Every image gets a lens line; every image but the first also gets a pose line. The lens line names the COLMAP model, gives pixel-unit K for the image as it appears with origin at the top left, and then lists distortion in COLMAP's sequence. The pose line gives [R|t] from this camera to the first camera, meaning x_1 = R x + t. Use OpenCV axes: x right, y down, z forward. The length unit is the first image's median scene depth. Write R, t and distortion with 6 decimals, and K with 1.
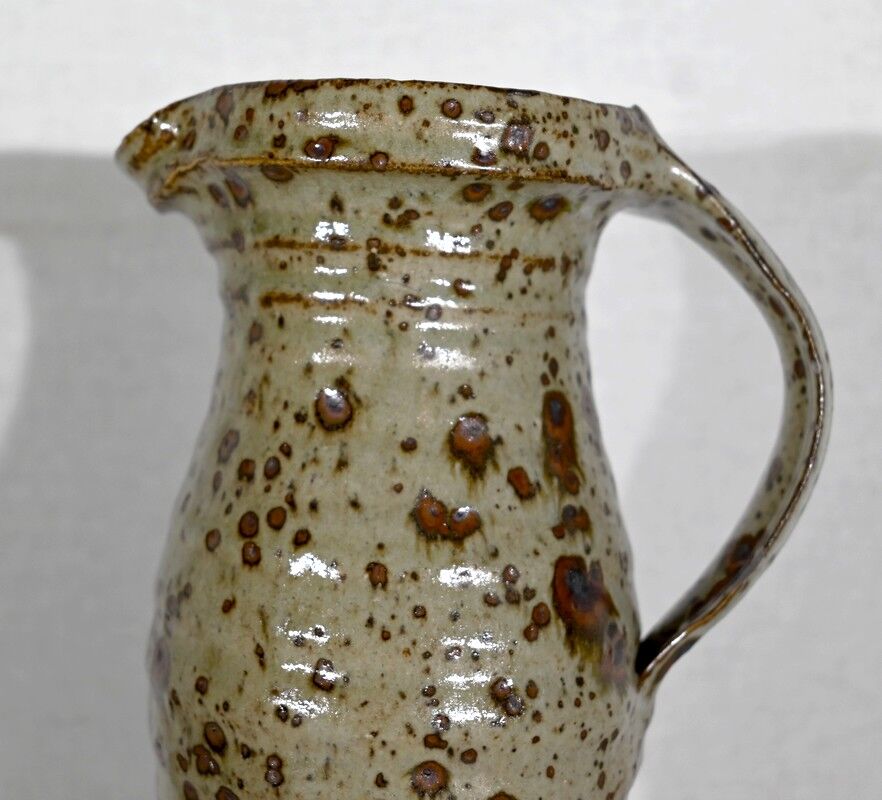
lens RADIAL K [[1836.2, 0, 385.2], [0, 1836.2, 373.1], [0, 0, 1]] dist [-0.007009, 0.000000]
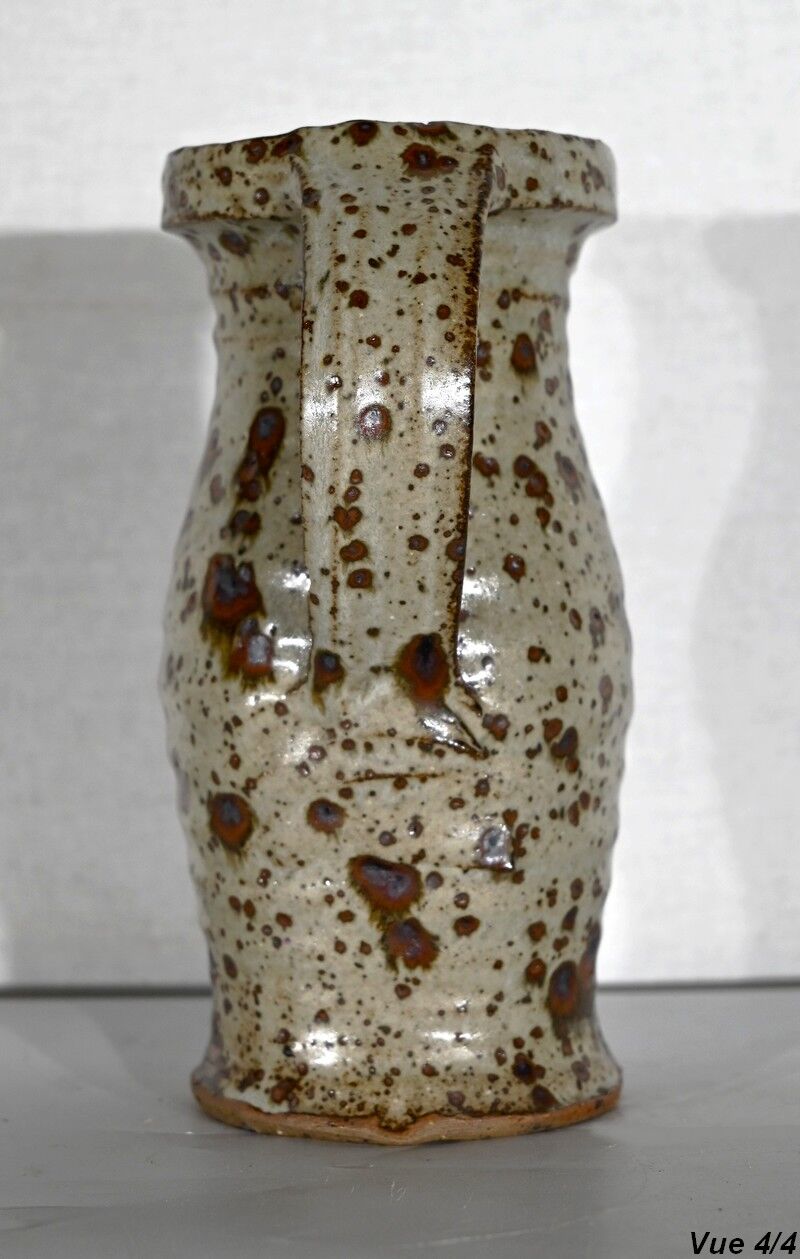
lens RADIAL K [[2691.7, 0, 392.9], [0, 2691.7, 589.0], [0, 0, 1]] dist [-0.006712, 0.000000]
pose [[-0.005664, 0.023540, -0.999707, 1.733761], [-0.012989, 0.999637, 0.023612, 0.080785], [0.999900, 0.013119, -0.005356, 1.111508]]
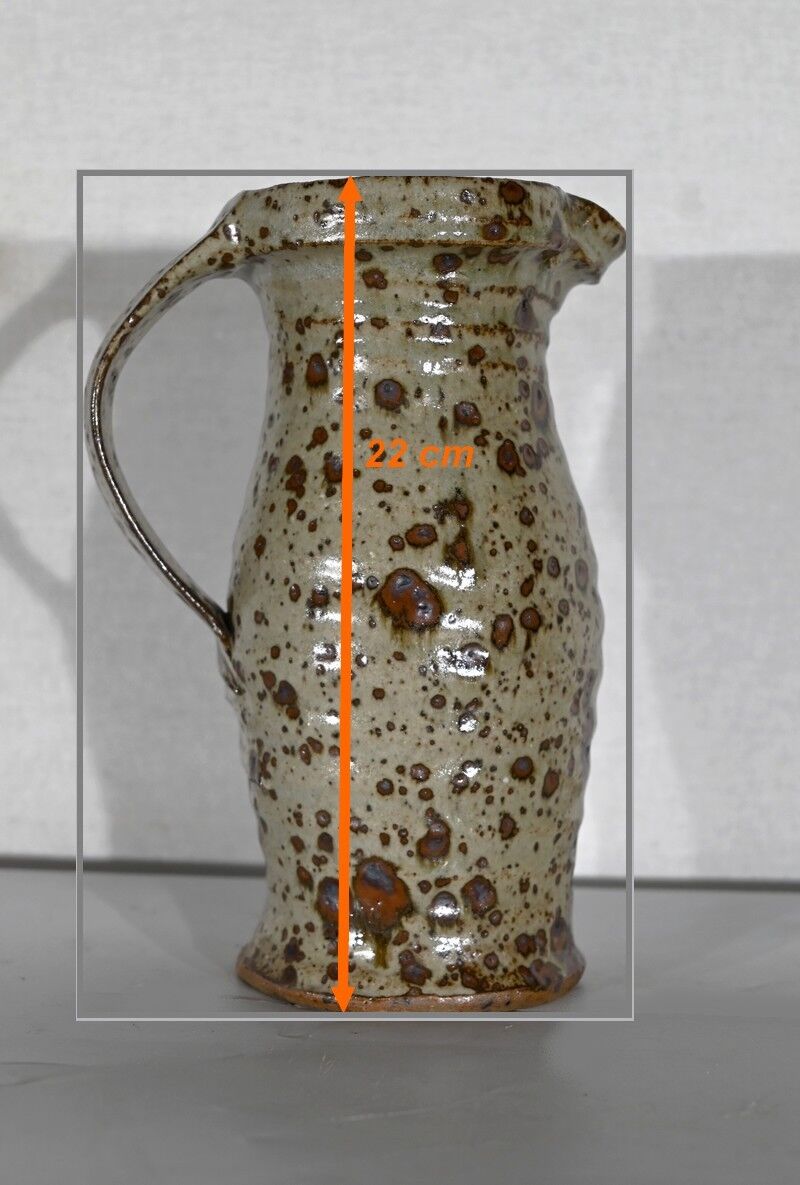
lens RADIAL K [[1953.7, 0, 378.7], [0, 1953.7, 665.1], [0, 0, 1]] dist [-0.006804, 0.000000]
pose [[-0.992769, 0.004351, -0.119963, 0.218296], [-0.010579, 0.992284, 0.123532, 0.012296], [0.119575, 0.123907, -0.985063, 2.623808]]
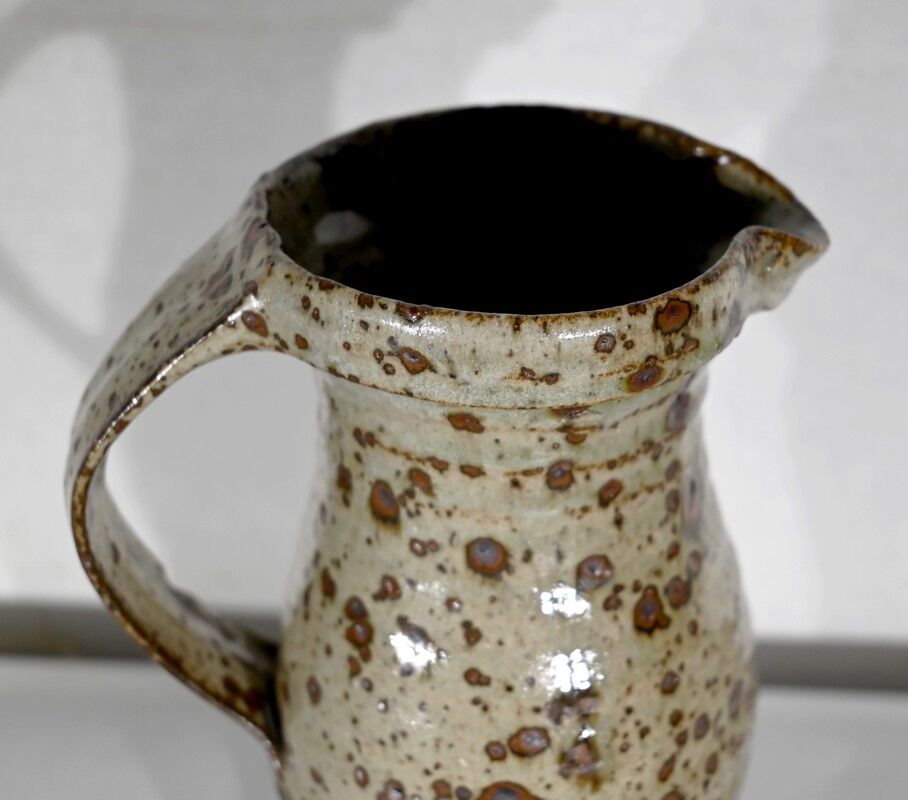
lens RADIAL K [[1727.8, 0, 508.2], [0, 1727.8, 384.2], [0, 0, 1]] dist [-0.022318, 0.000000]
pose [[-0.989509, 0.055024, -0.133580, 0.143463], [-0.021378, 0.858680, 0.512066, -0.538628], [0.142879, 0.509550, -0.848496, 1.921662]]
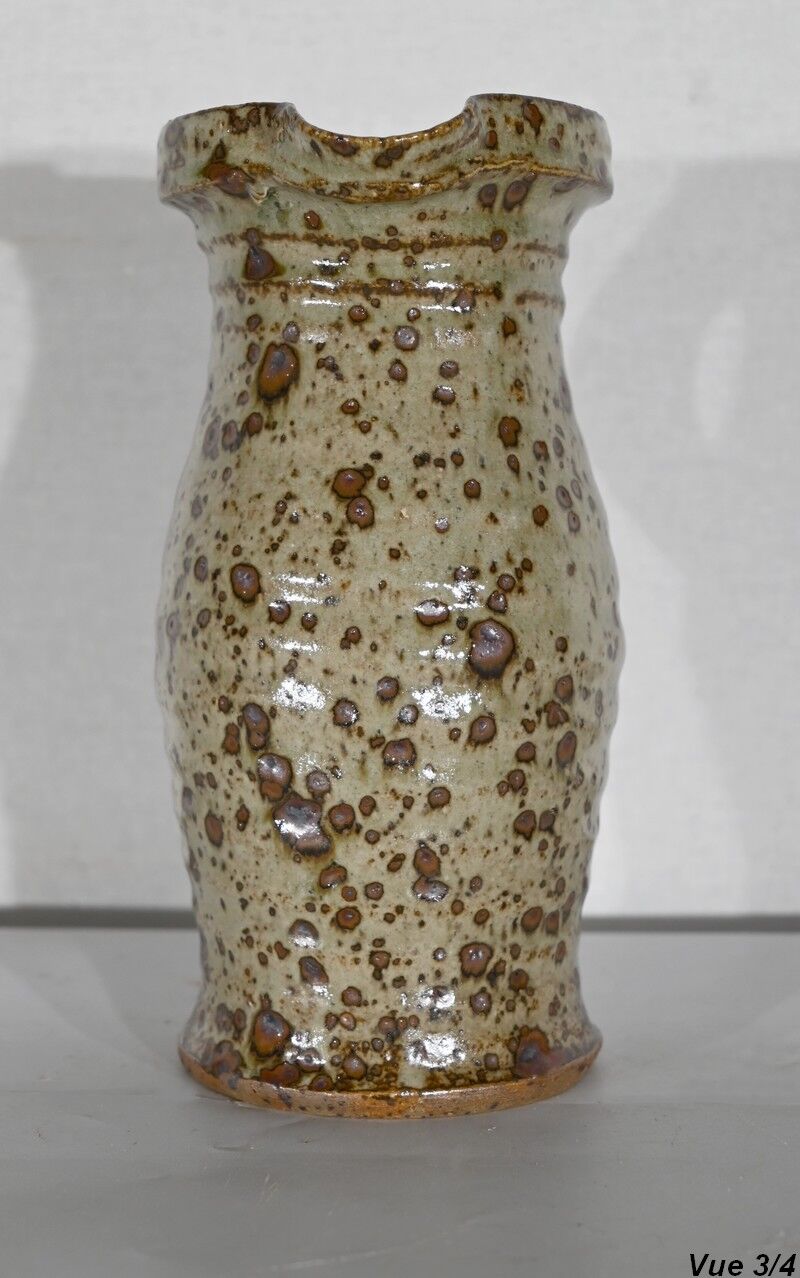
lens RADIAL K [[2500.0, 0, 366.7], [0, 2500.0, 672.5], [0, 0, 1]] dist [-0.025066, 0.000000]
pose [[0.029045, -0.100253, 0.994538, -1.606477], [0.040248, 0.994268, 0.099050, 0.032403], [-0.998767, 0.037152, 0.032913, 1.068150]]
